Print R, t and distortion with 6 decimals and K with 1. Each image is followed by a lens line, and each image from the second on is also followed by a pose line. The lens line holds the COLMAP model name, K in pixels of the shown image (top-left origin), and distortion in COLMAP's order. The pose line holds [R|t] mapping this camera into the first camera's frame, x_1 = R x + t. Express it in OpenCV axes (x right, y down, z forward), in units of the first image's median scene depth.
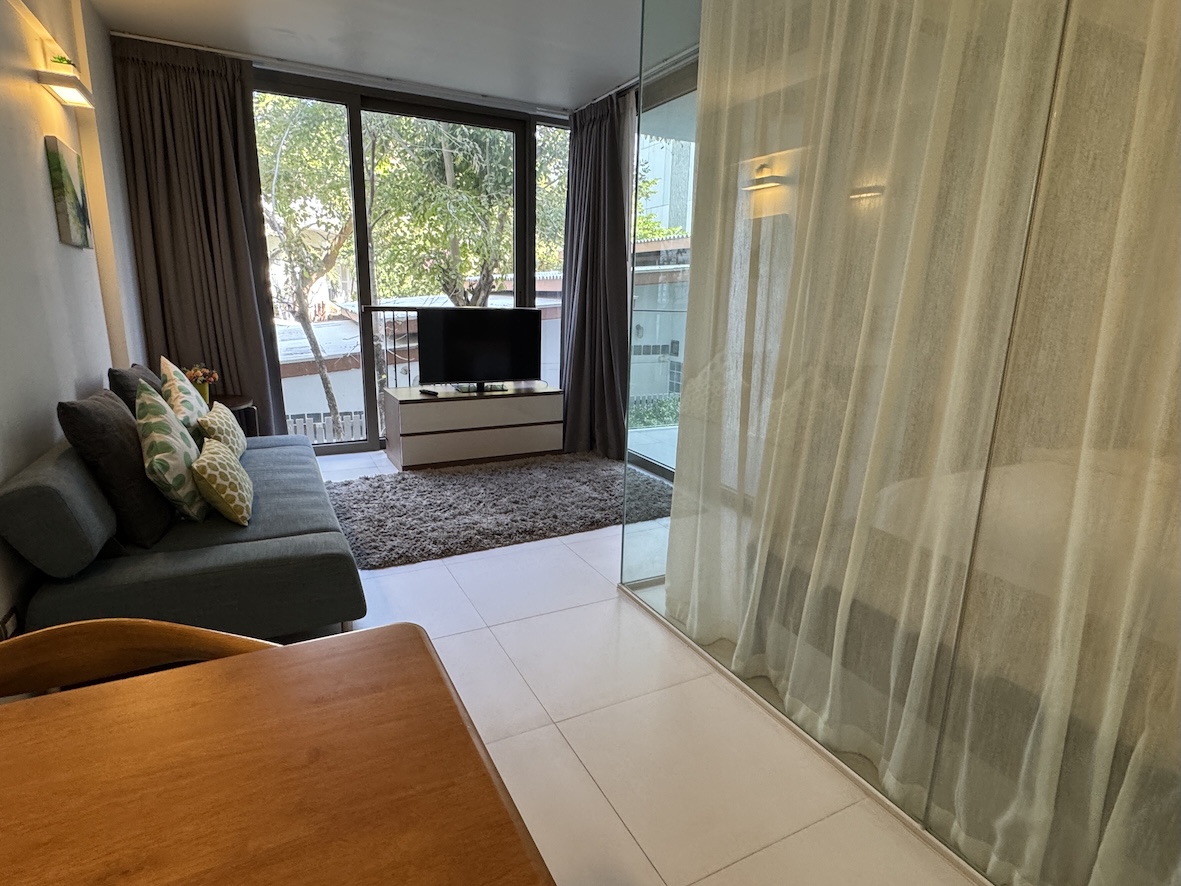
lens RADIAL K [[620.5, 0, 585.1], [0, 620.5, 443.6], [0, 0, 1]] dist [0.003647, 0.000531]
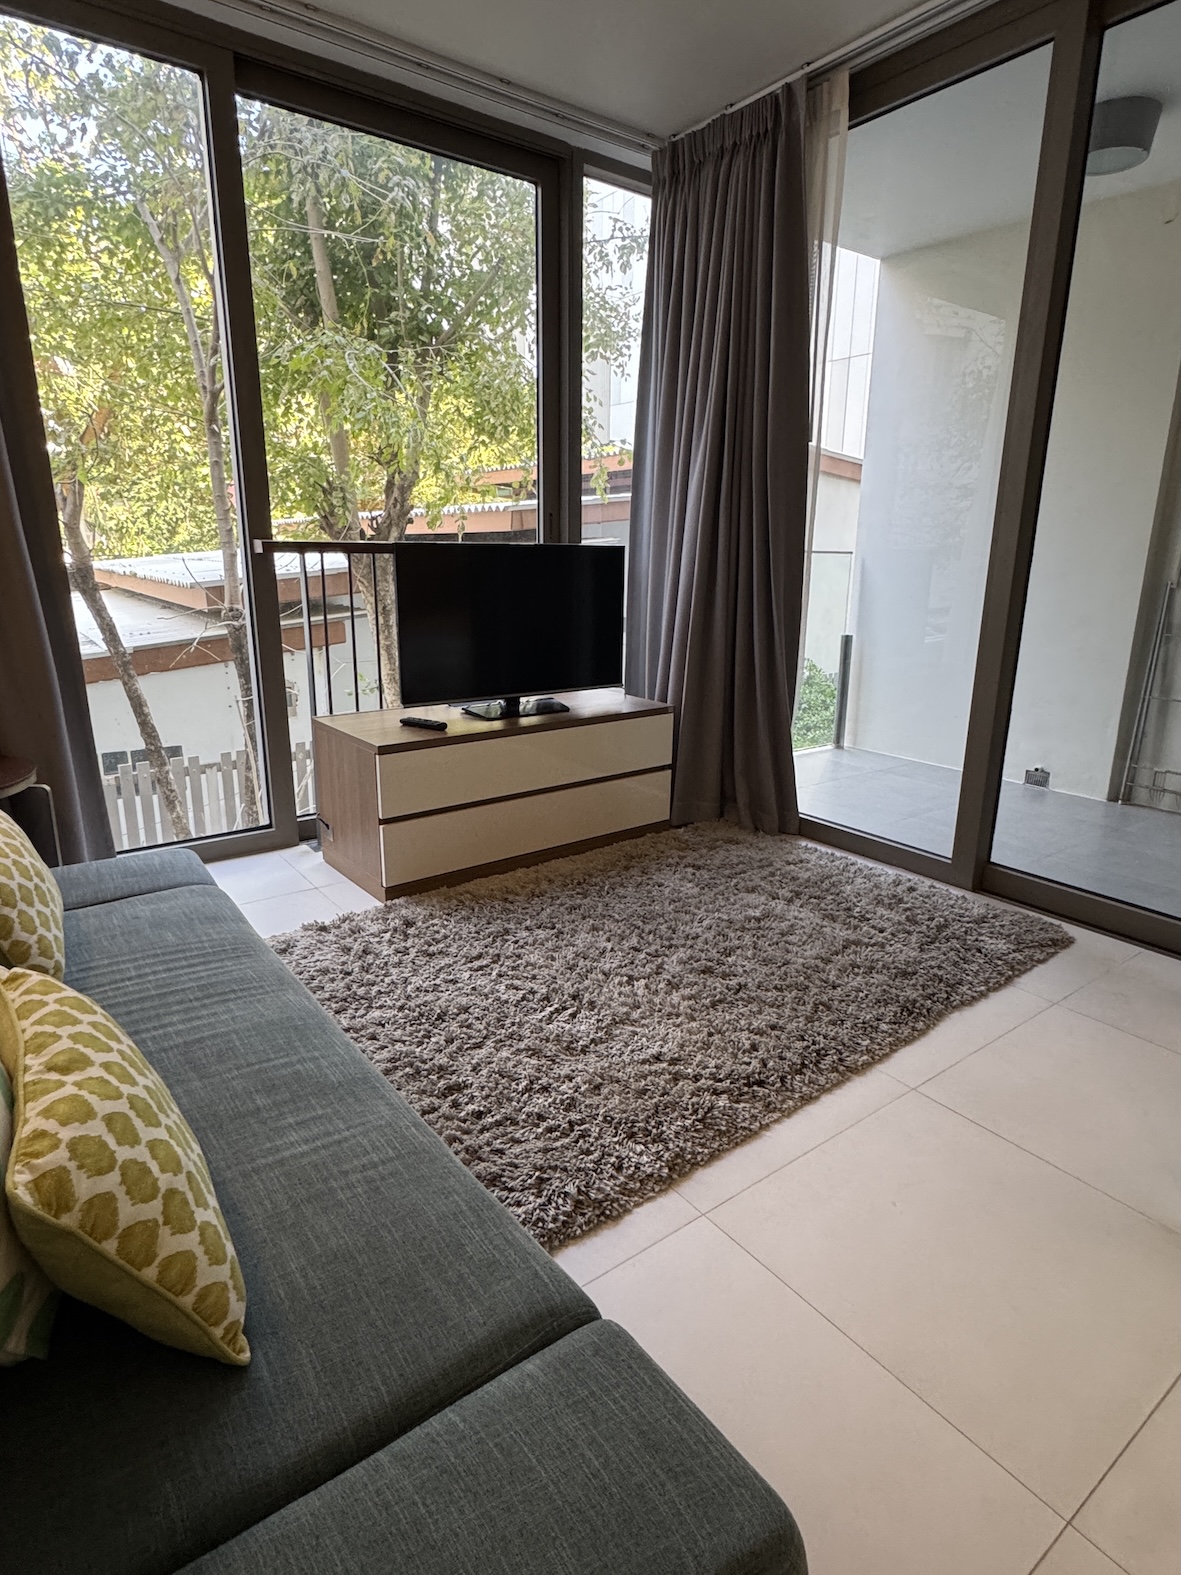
lens RADIAL K [[872.0, 0, 593.7], [0, 872.0, 790.2], [0, 0, 1]] dist [-0.002766, 0.002755]
pose [[0.986323, -0.058225, 0.154198, -0.242759], [0.052684, 0.997819, 0.039781, -0.054825], [-0.156178, -0.031113, 0.987239, 0.347188]]
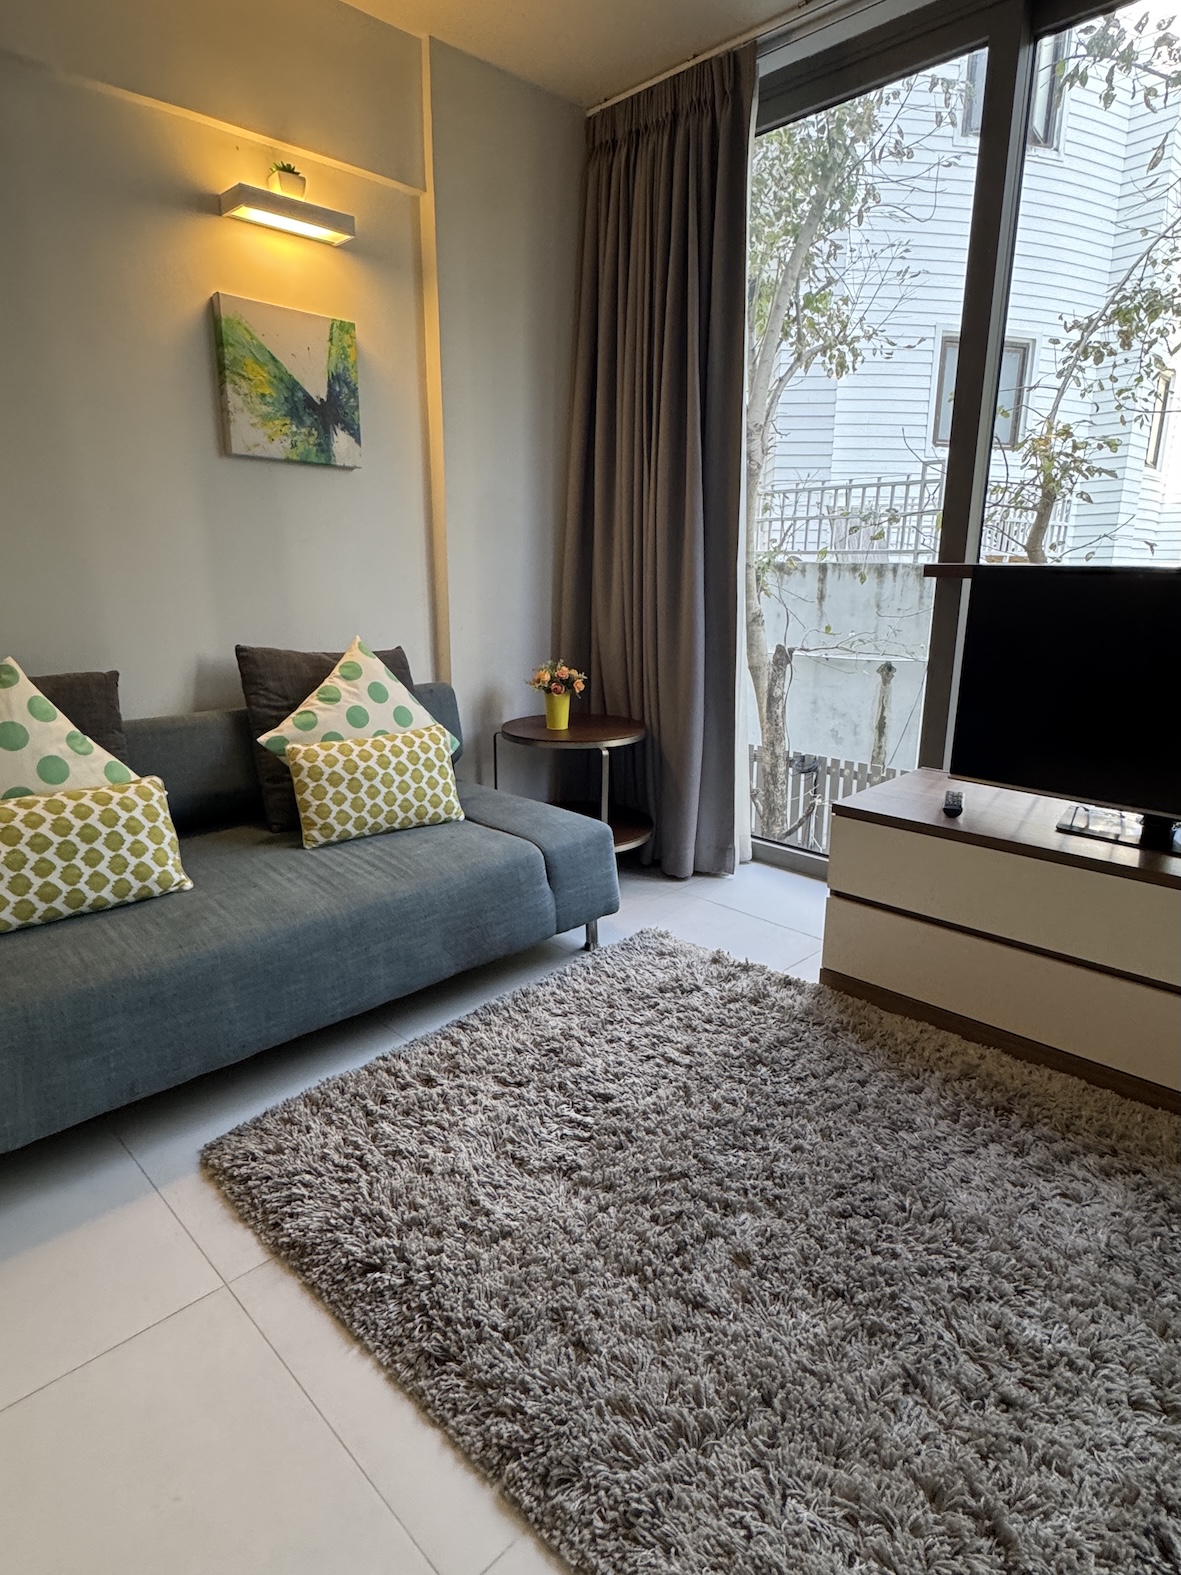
lens RADIAL K [[872.0, 0, 601.2], [0, 872.0, 793.5], [0, 0, 1]] dist [-0.002766, 0.002755]
pose [[0.304268, 0.235889, -0.922918, 0.154091], [-0.226617, 0.958964, 0.170391, -0.136611], [0.925238, 0.157305, 0.345238, 0.671807]]
